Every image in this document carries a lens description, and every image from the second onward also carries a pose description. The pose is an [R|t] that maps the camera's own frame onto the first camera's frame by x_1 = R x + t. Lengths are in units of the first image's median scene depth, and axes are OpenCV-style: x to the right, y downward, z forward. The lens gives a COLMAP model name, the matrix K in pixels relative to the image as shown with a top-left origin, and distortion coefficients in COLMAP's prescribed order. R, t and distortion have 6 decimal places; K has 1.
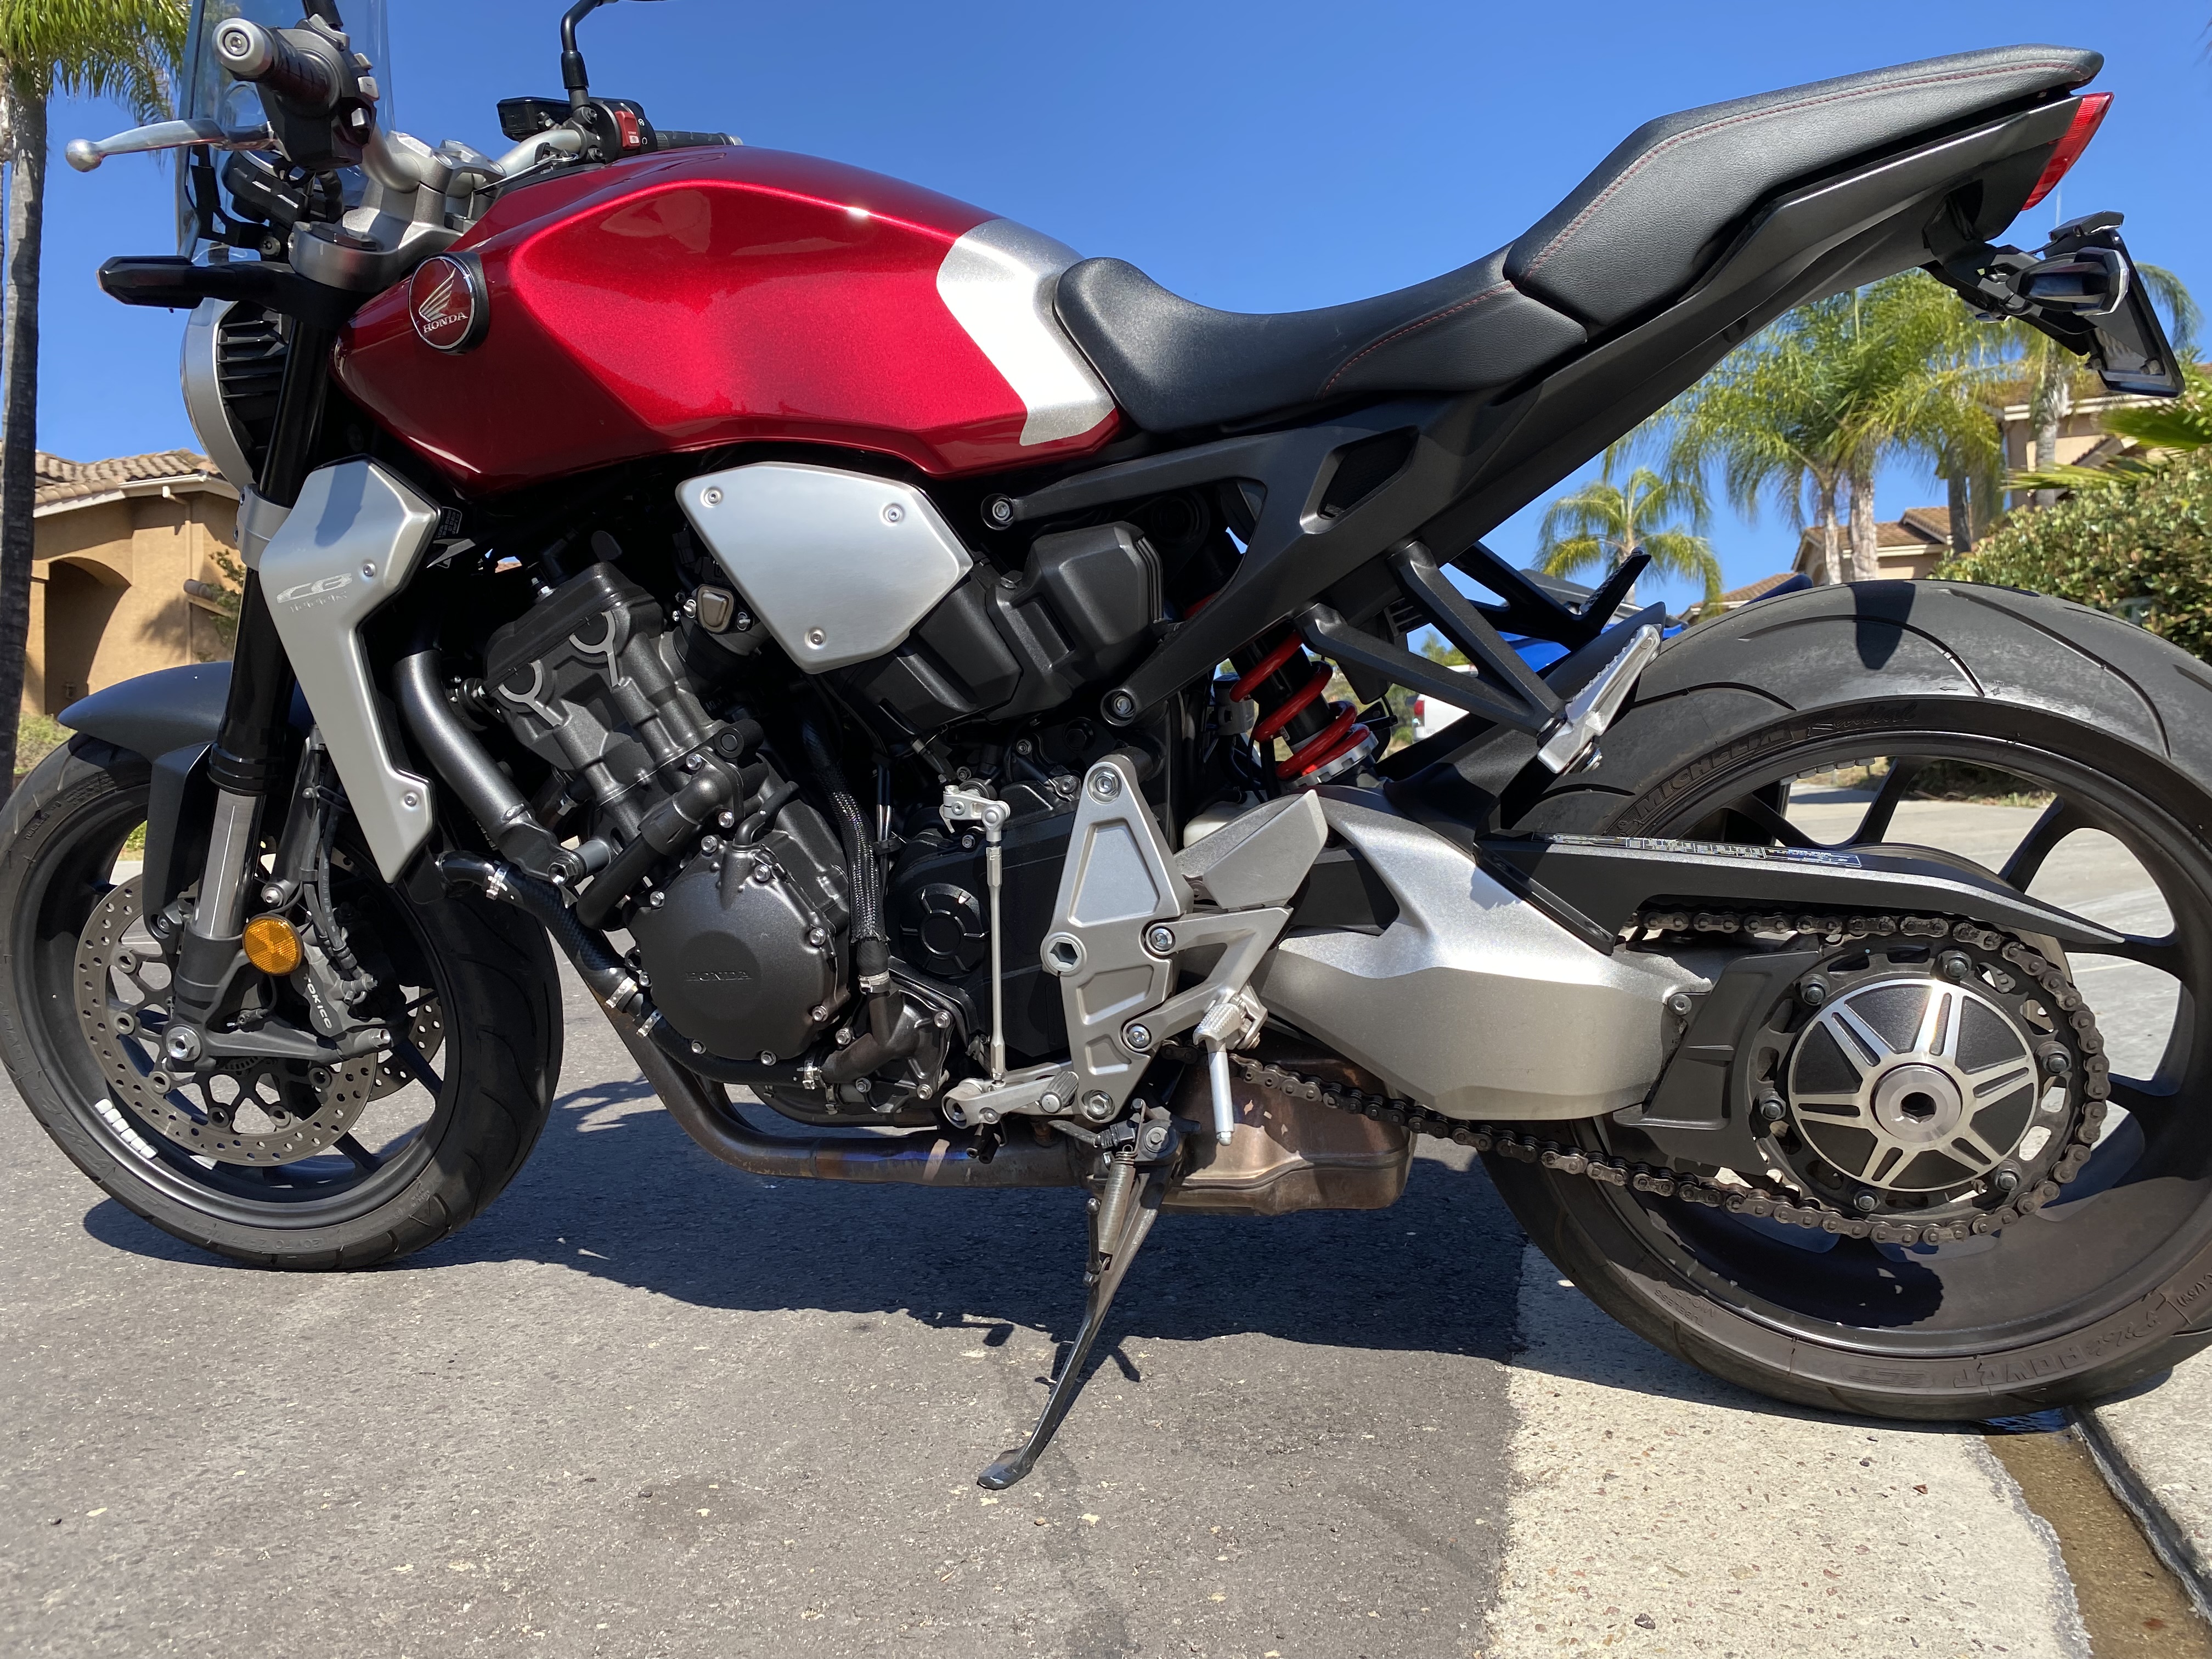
lens RADIAL K [[1688.7, 0, 1106.5], [0, 1688.7, 821.8], [0, 0, 1]] dist [0.023013, -0.019632]
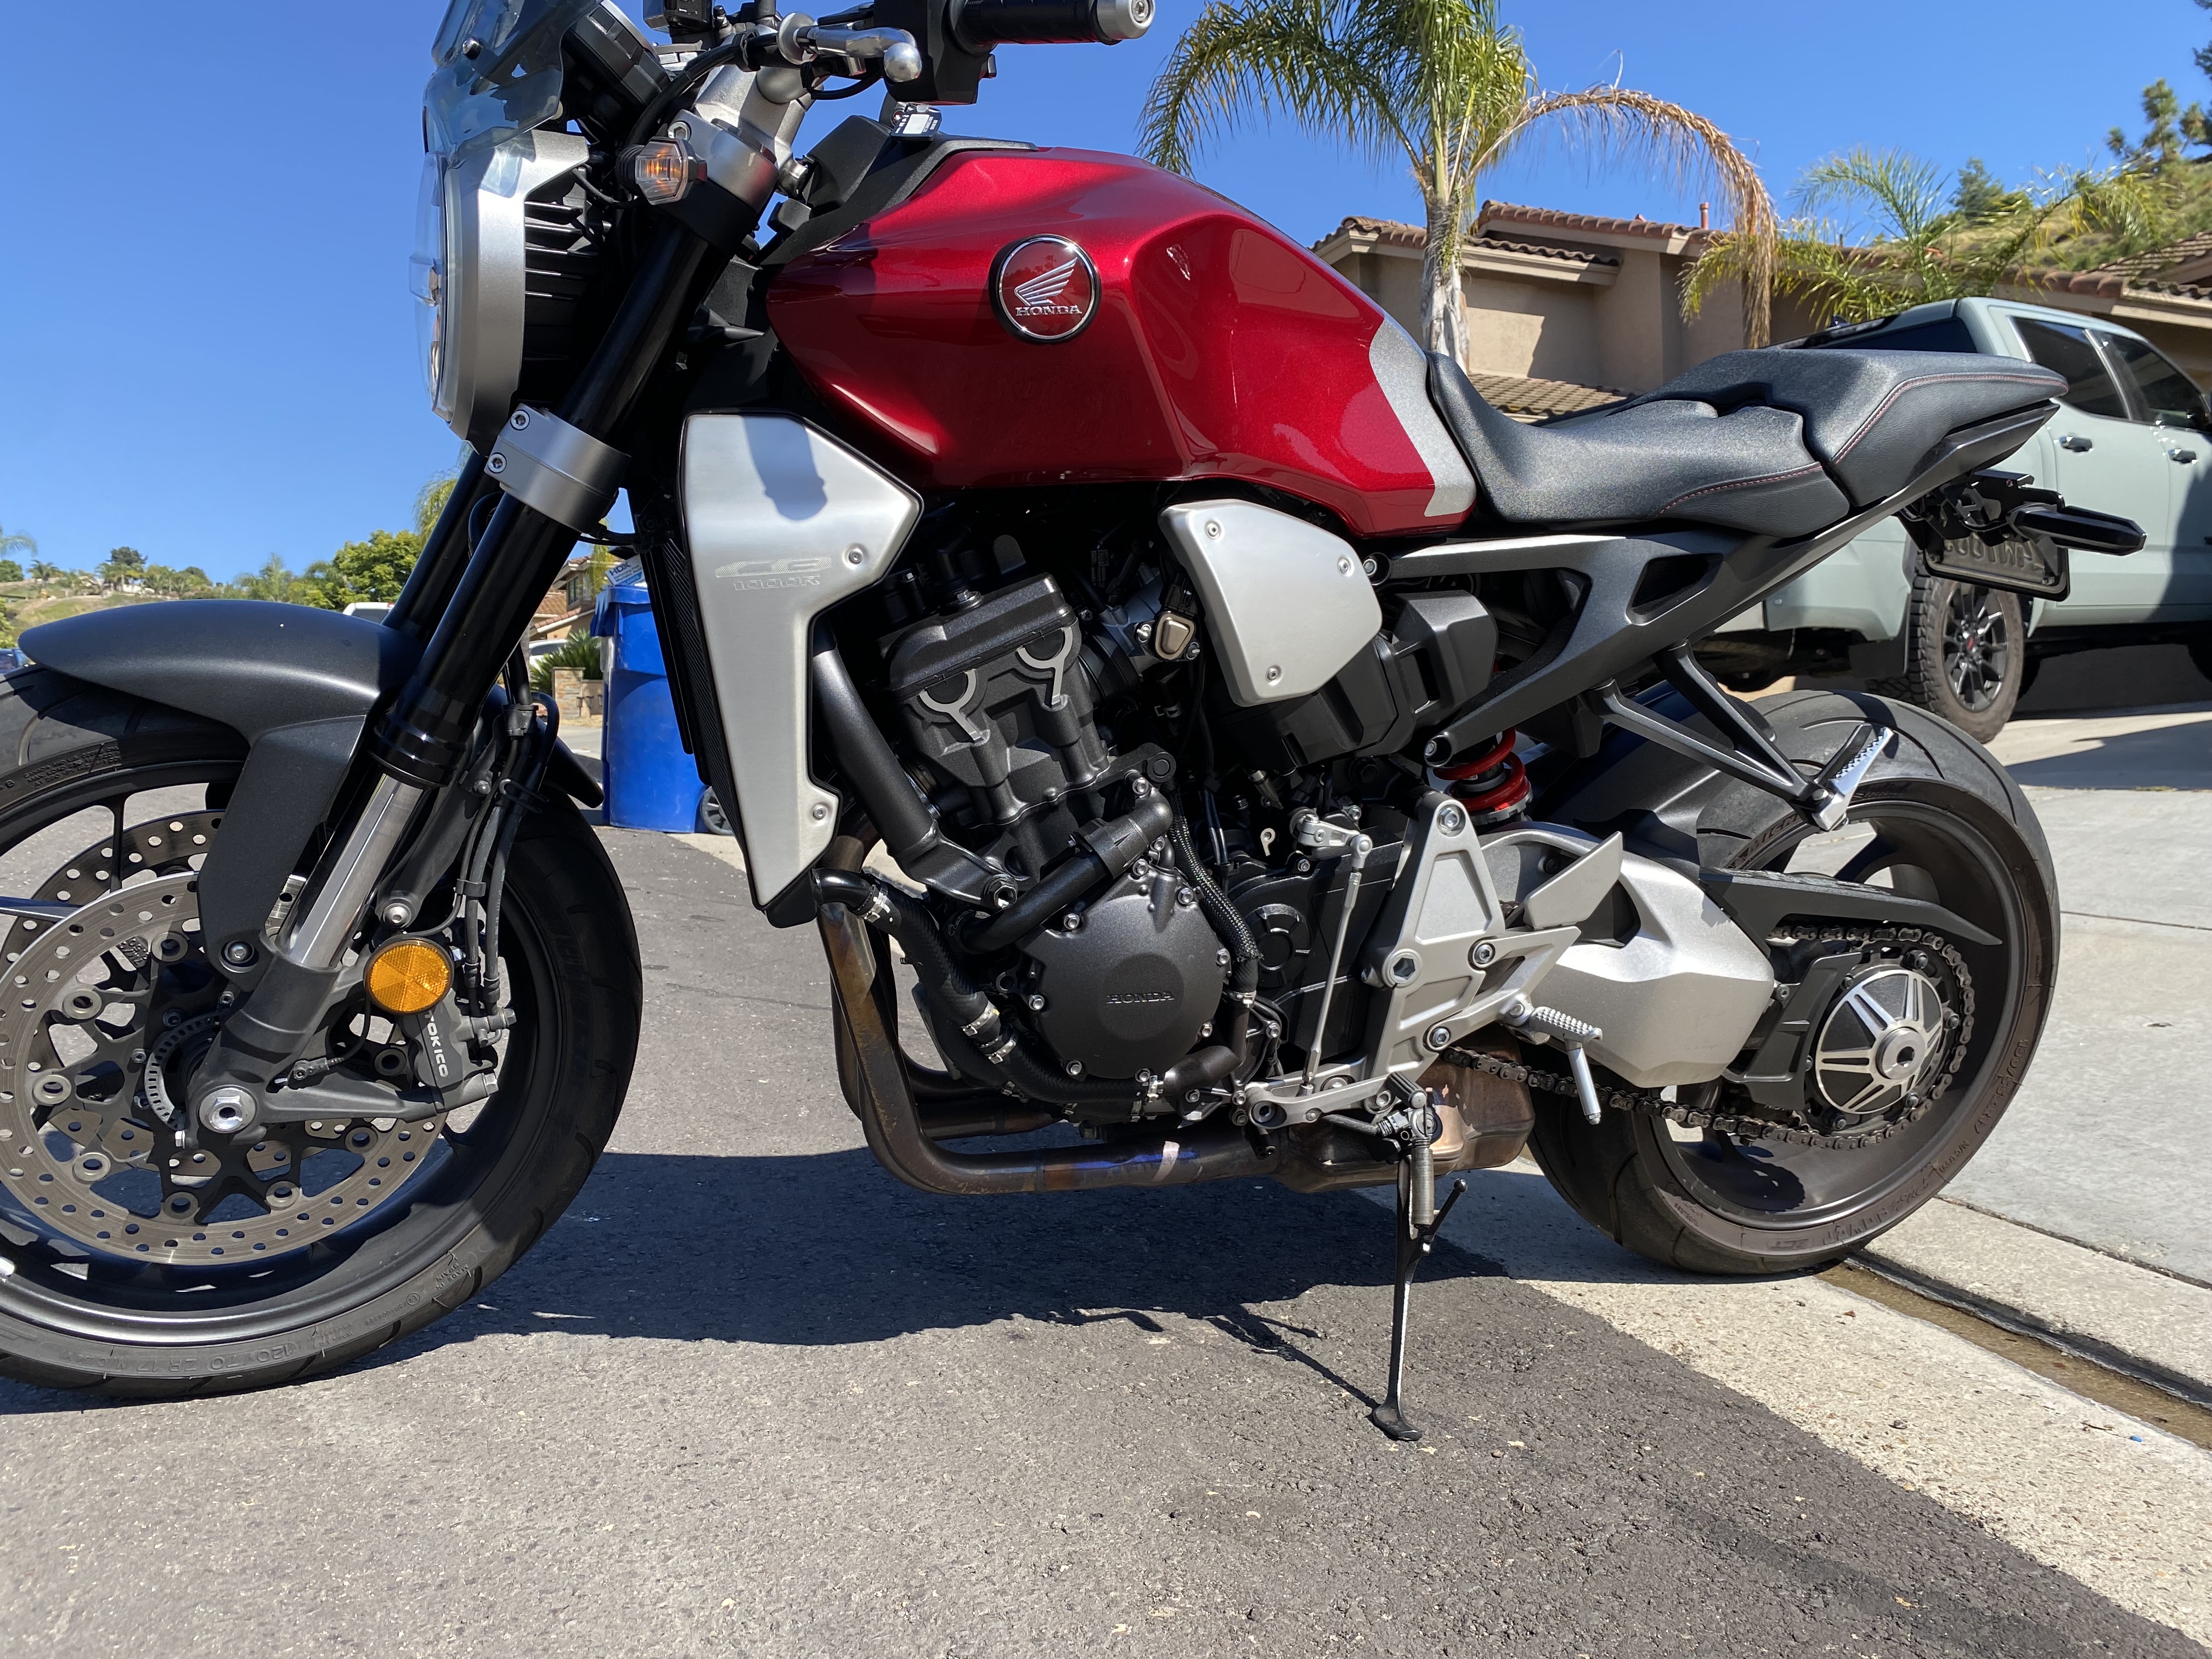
lens RADIAL K [[1688.7, 0, 1100.9], [0, 1688.7, 836.9], [0, 0, 1]] dist [0.023013, -0.019632]
pose [[0.799849, 0.015468, 0.600002, -0.857147], [-0.037743, 0.998986, 0.024560, -0.029326], [-0.599013, -0.042290, 0.799622, 0.215332]]
